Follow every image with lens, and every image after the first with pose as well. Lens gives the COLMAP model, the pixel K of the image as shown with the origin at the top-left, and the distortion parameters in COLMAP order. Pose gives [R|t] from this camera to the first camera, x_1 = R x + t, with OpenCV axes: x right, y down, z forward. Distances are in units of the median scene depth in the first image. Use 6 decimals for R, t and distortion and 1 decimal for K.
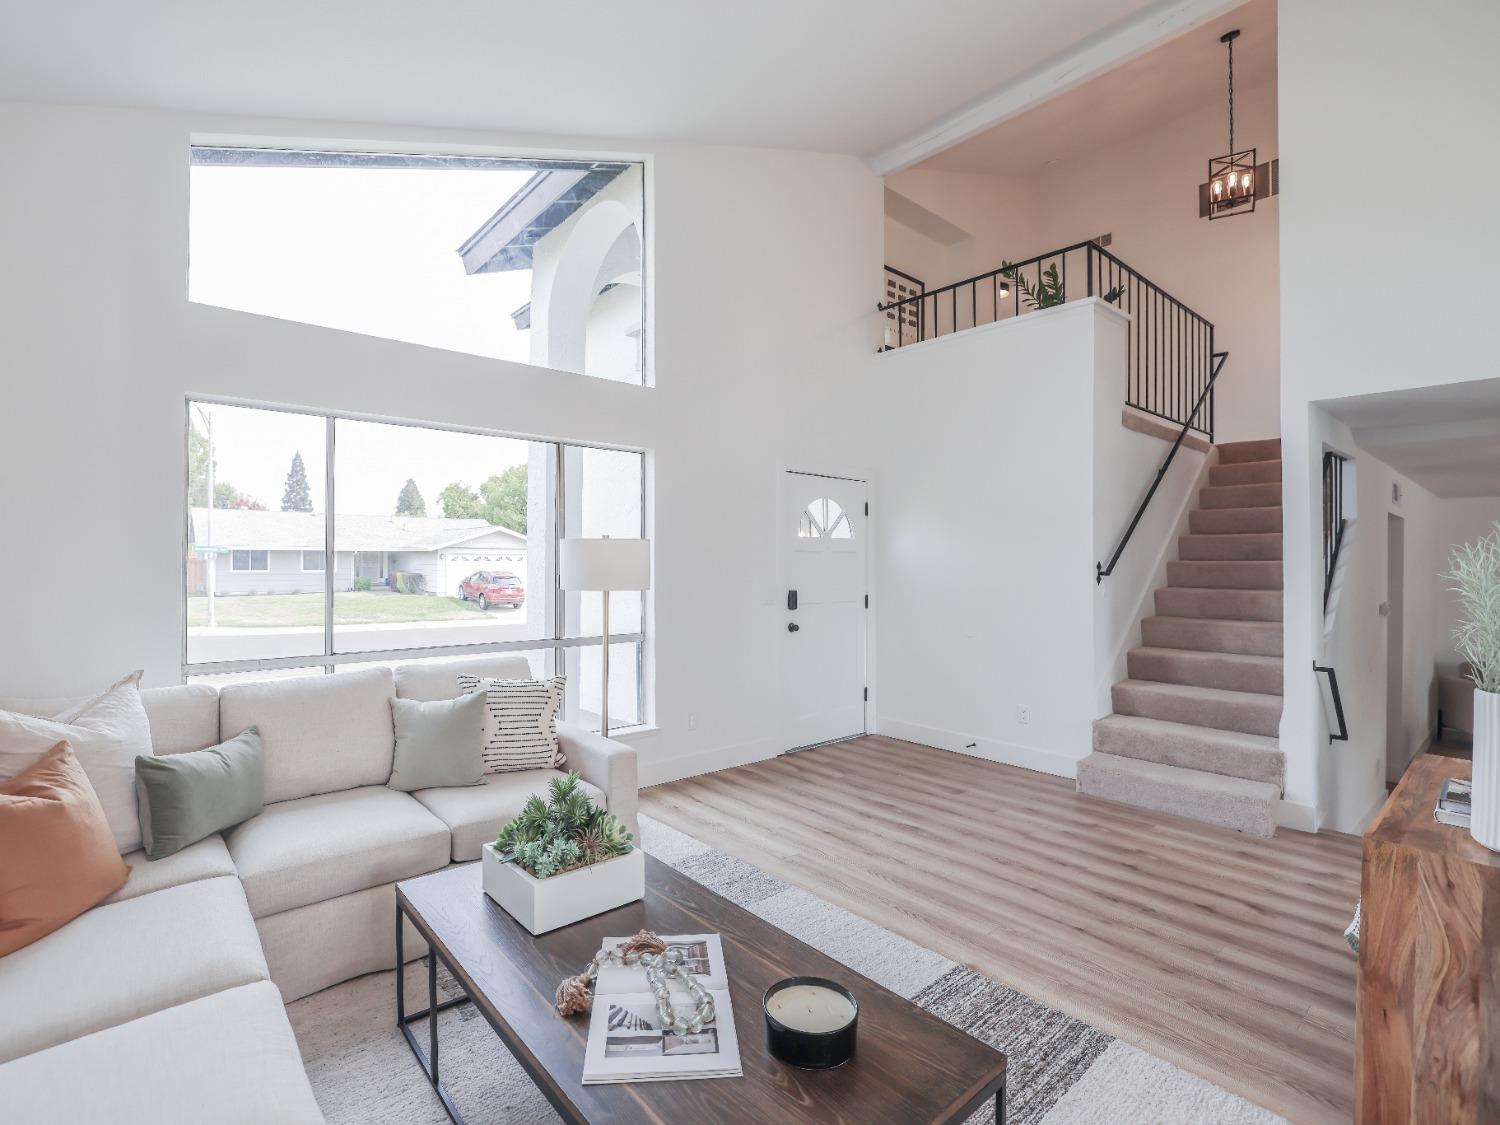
lens RADIAL K [[740.3, 0, 719.7], [0, 740.3, 559.4], [0, 0, 1]] dist [-0.056659, 0.024588]
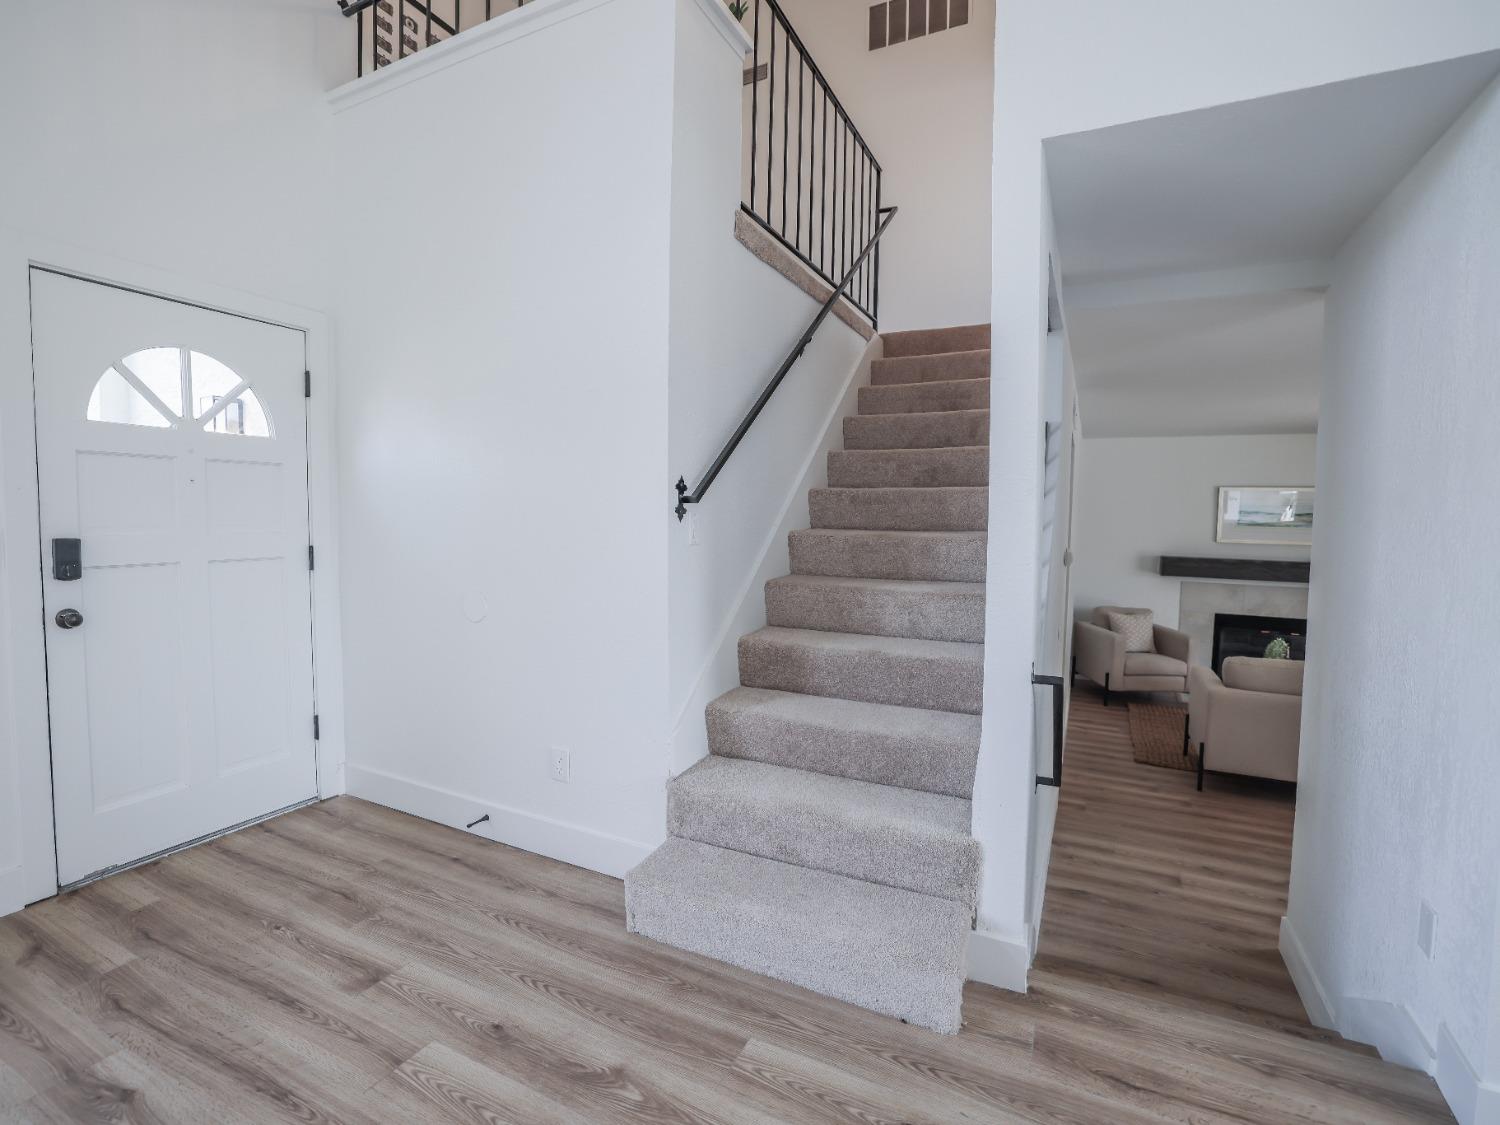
lens RADIAL K [[725.2, 0, 750.0], [0, 725.2, 562.5], [0, 0, 1]] dist [-0.048837, 0.018102]
pose [[0.911876, -0.021058, 0.409926, 0.344879], [-0.008524, 0.997496, 0.070203, 0.026725], [-0.410378, -0.067510, 0.909413, 0.495337]]
